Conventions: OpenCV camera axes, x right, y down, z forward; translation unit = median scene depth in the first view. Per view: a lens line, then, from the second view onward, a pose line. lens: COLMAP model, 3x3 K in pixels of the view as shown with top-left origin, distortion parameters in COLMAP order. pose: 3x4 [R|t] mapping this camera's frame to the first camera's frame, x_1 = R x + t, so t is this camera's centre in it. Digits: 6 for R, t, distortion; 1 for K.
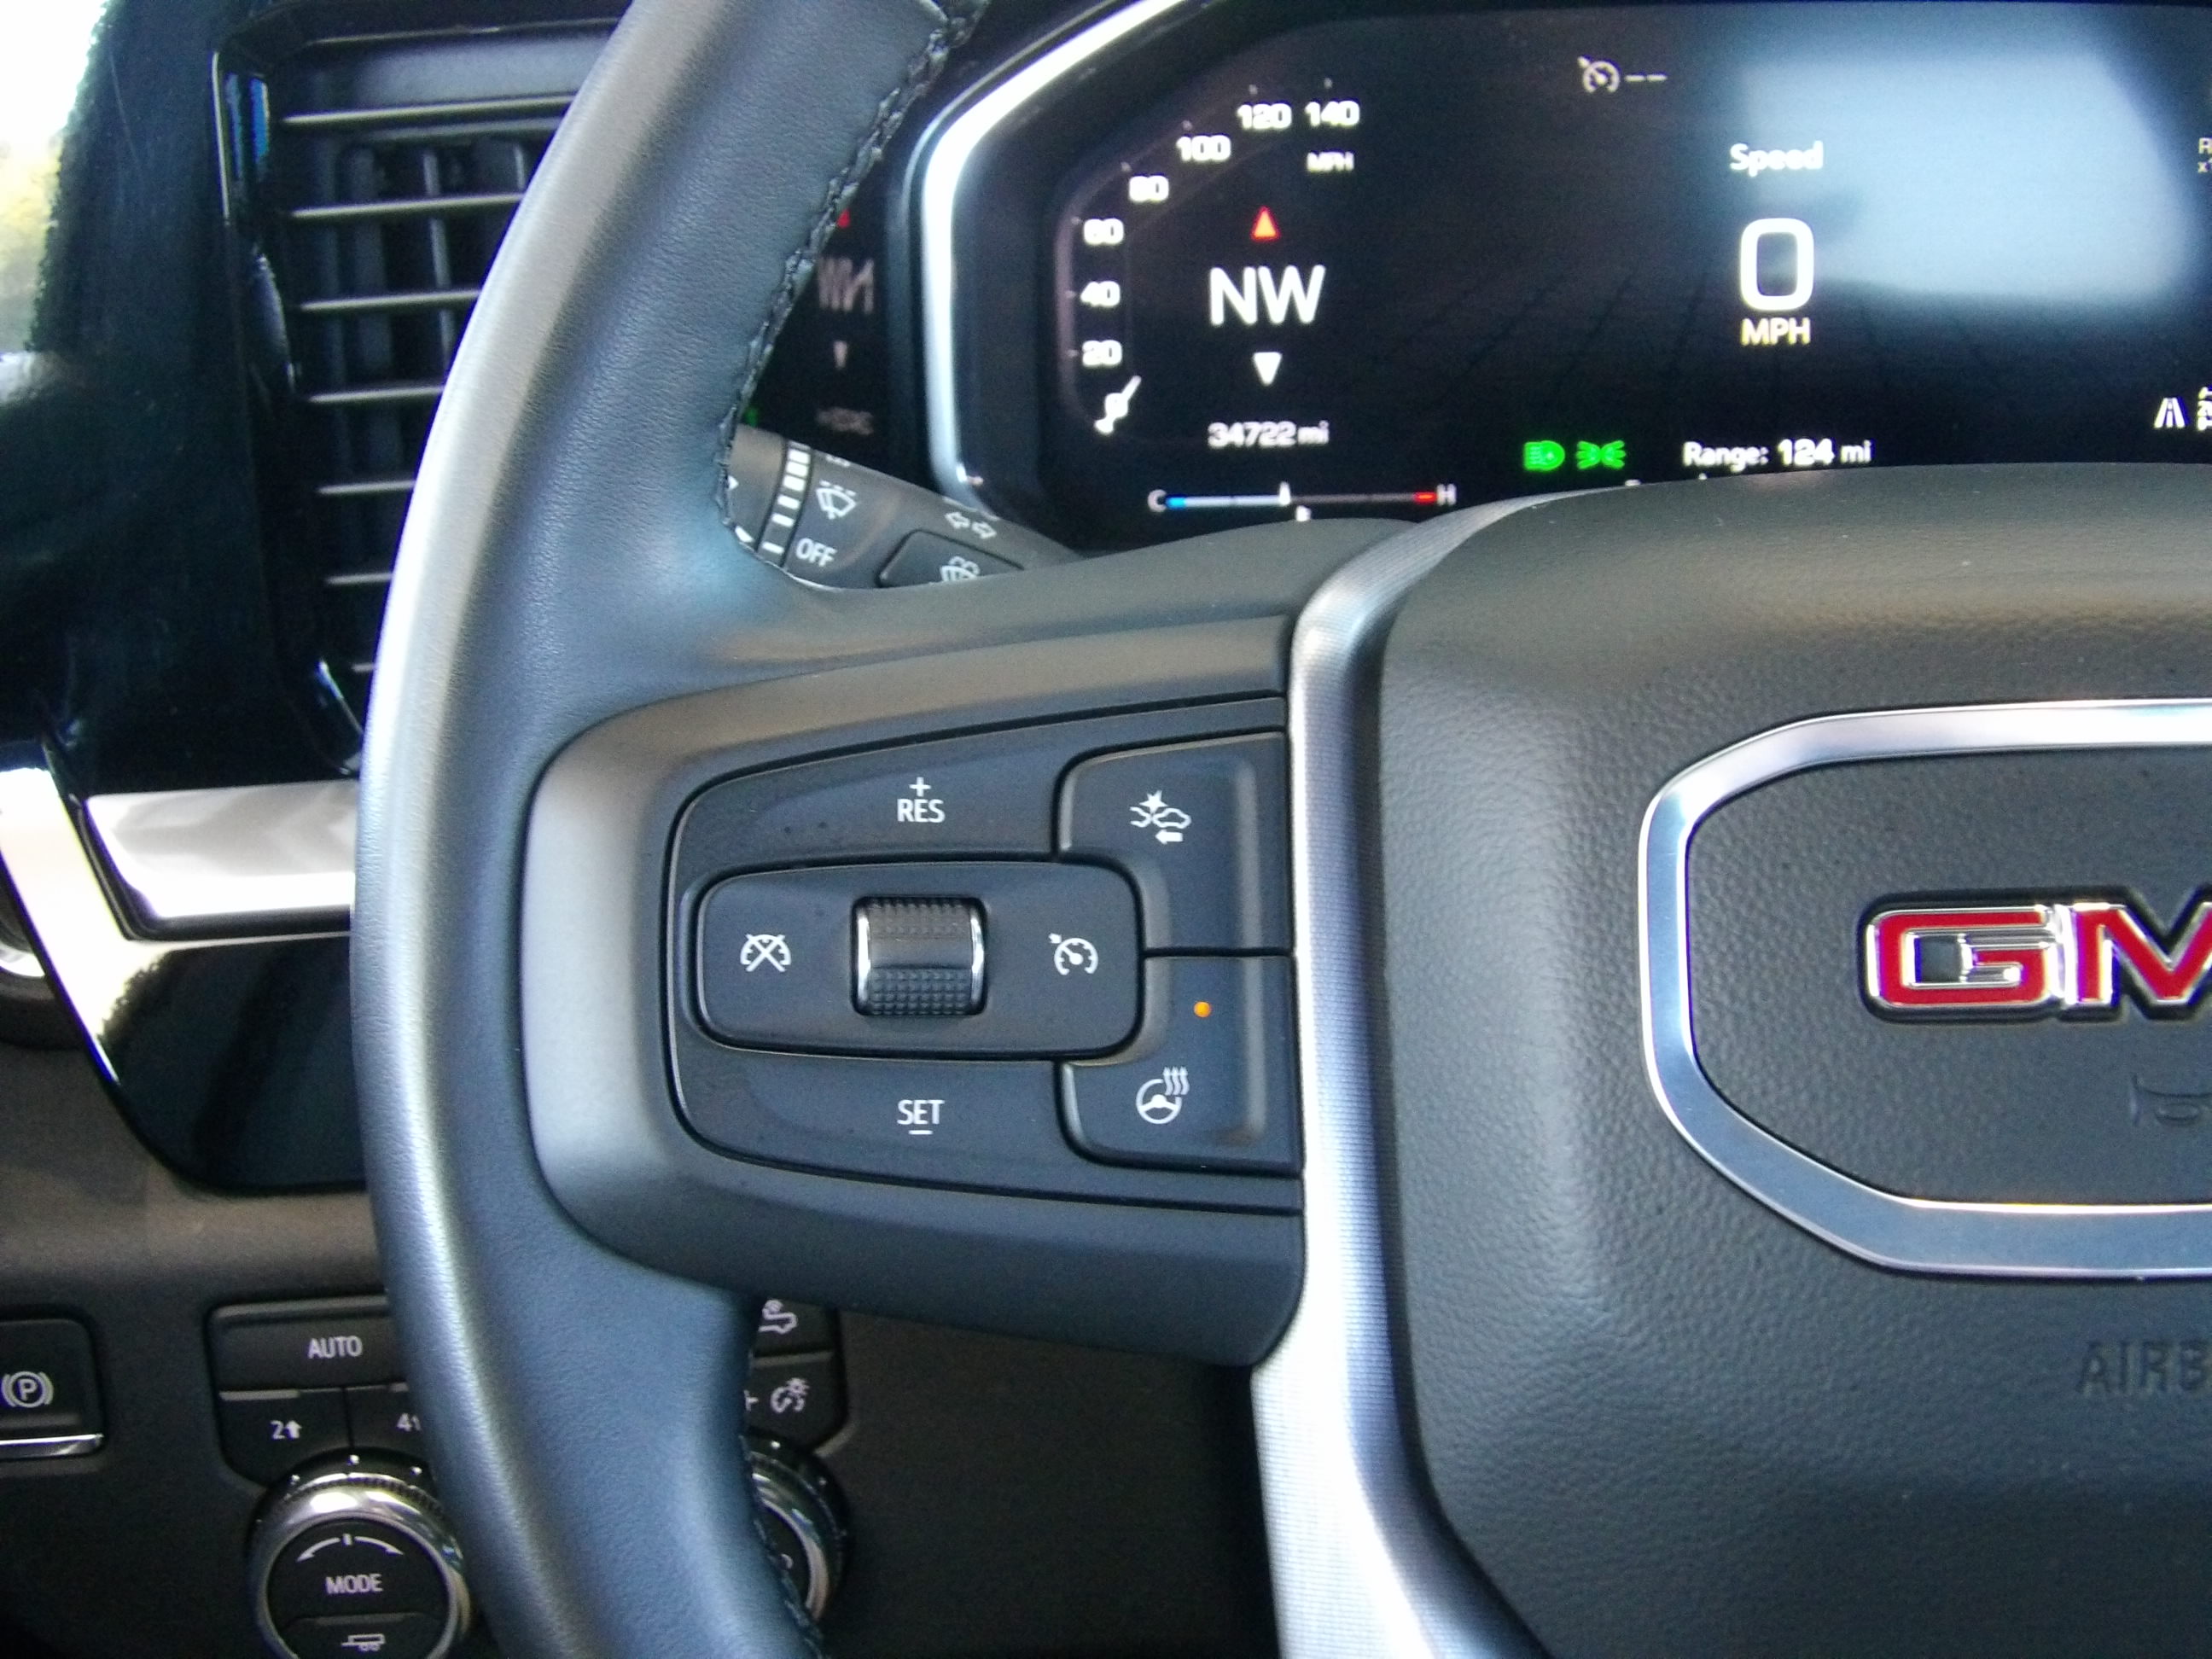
lens RADIAL K [[2963.2, 0, 1089.6], [0, 2963.2, 820.2], [0, 0, 1]] dist [-0.127310, 0.000000]
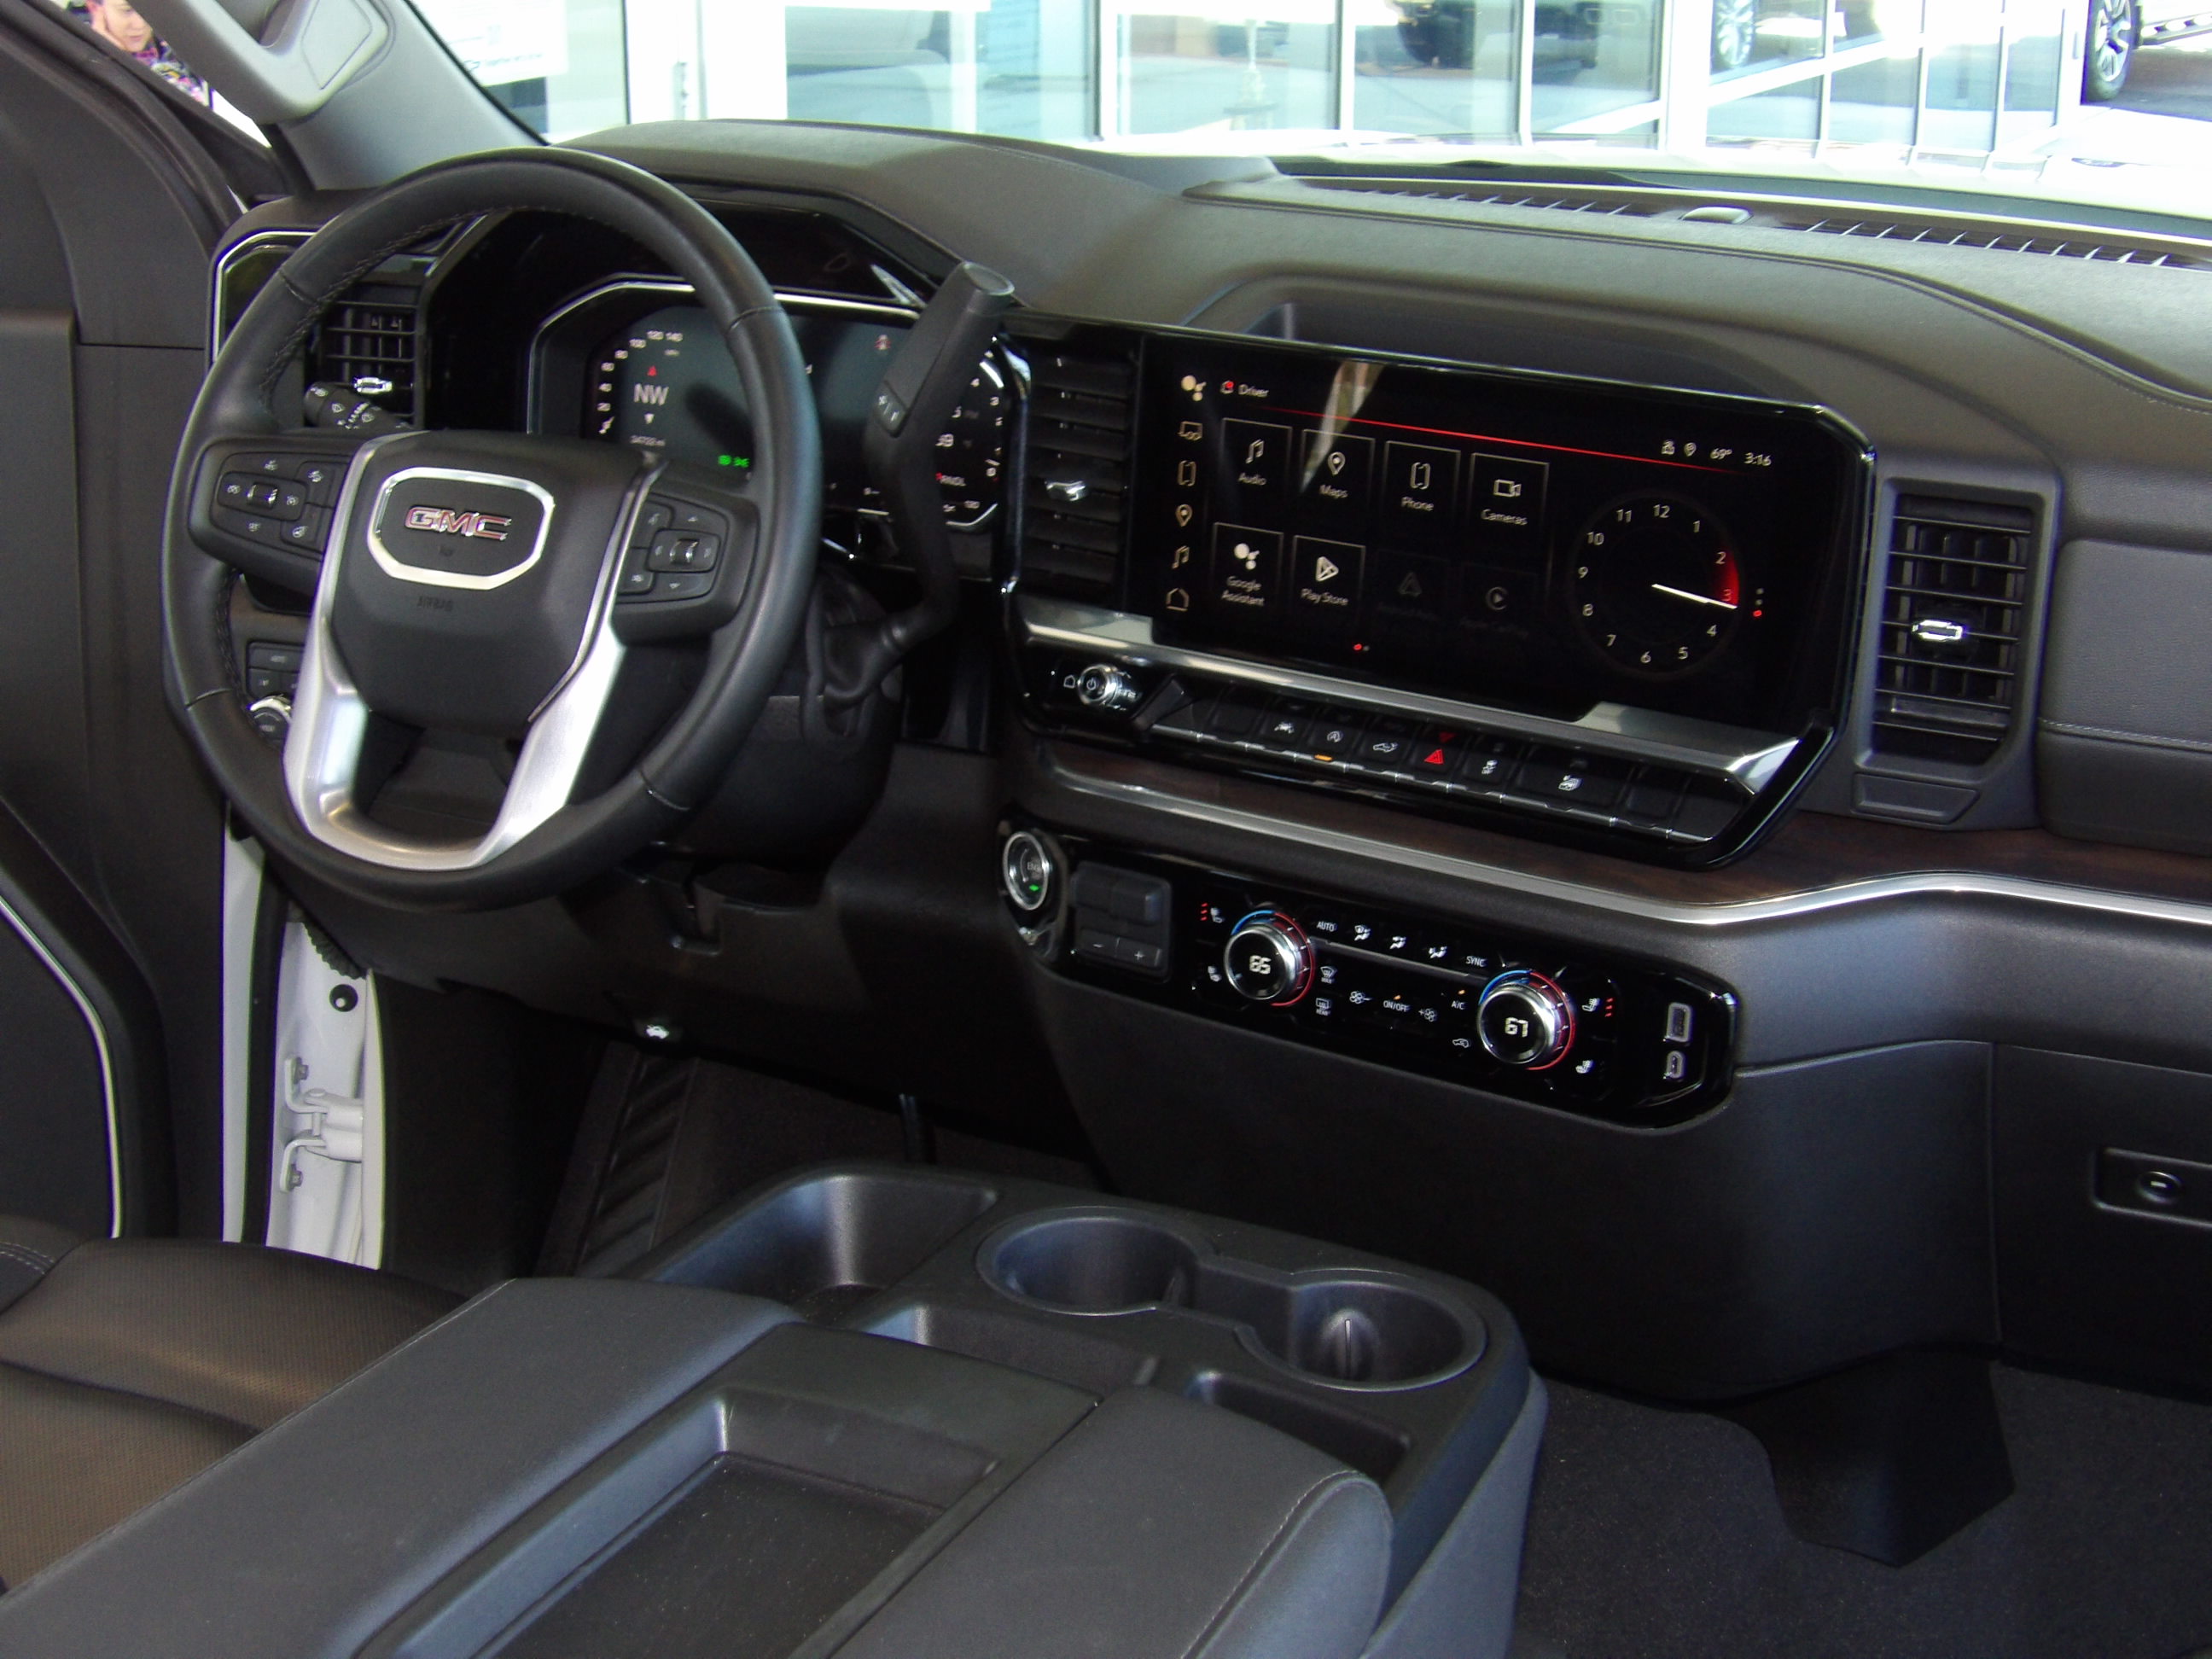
lens RADIAL K [[2963.2, 0, 1169.5], [0, 2963.2, 861.7], [0, 0, 1]] dist [-0.127310, 0.000000]
pose [[0.931129, 0.183817, -0.314976, 1.608875], [-0.194299, 0.980940, -0.001918, 0.193645], [0.308621, 0.062986, 0.949098, -1.669898]]
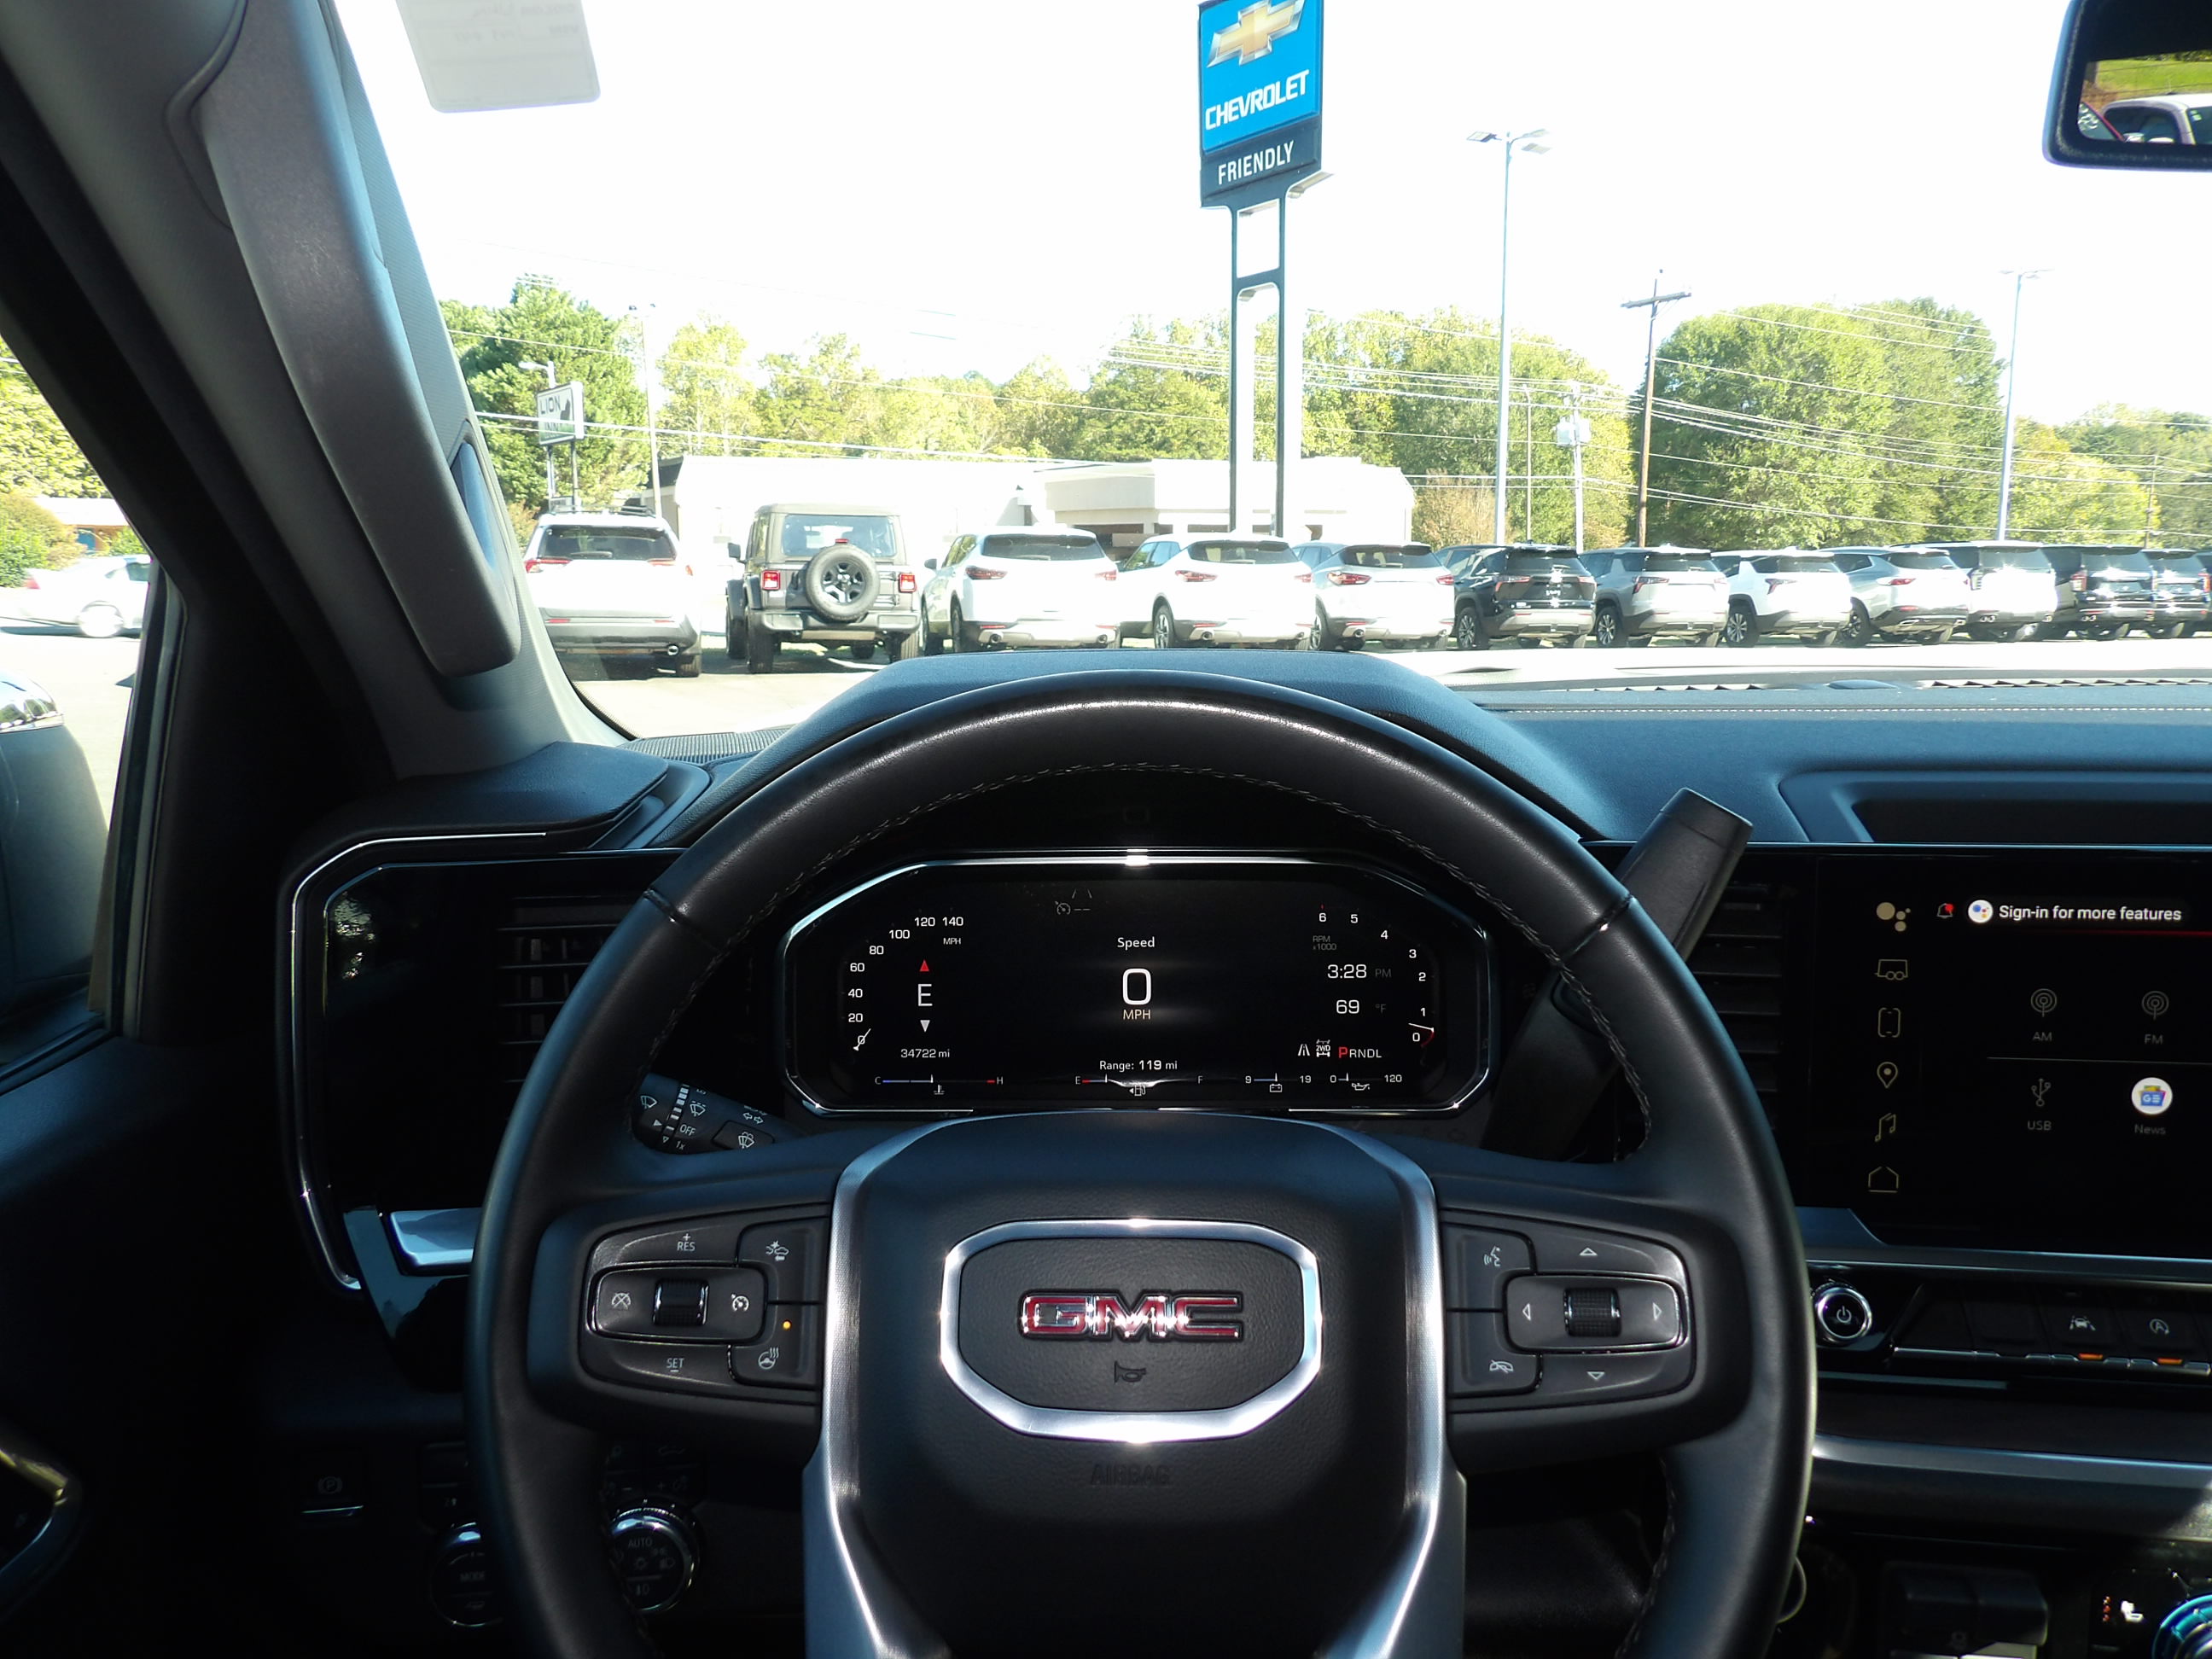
lens RADIAL K [[1587.5, 0, 1103.3], [0, 1587.5, 825.1], [0, 0, 1]] dist [-0.018423, 0.020524]
pose [[0.997980, 0.023778, 0.058917, 0.127981], [-0.010881, 0.977592, -0.210229, -0.045503], [-0.062596, 0.209163, 0.975875, -0.296982]]
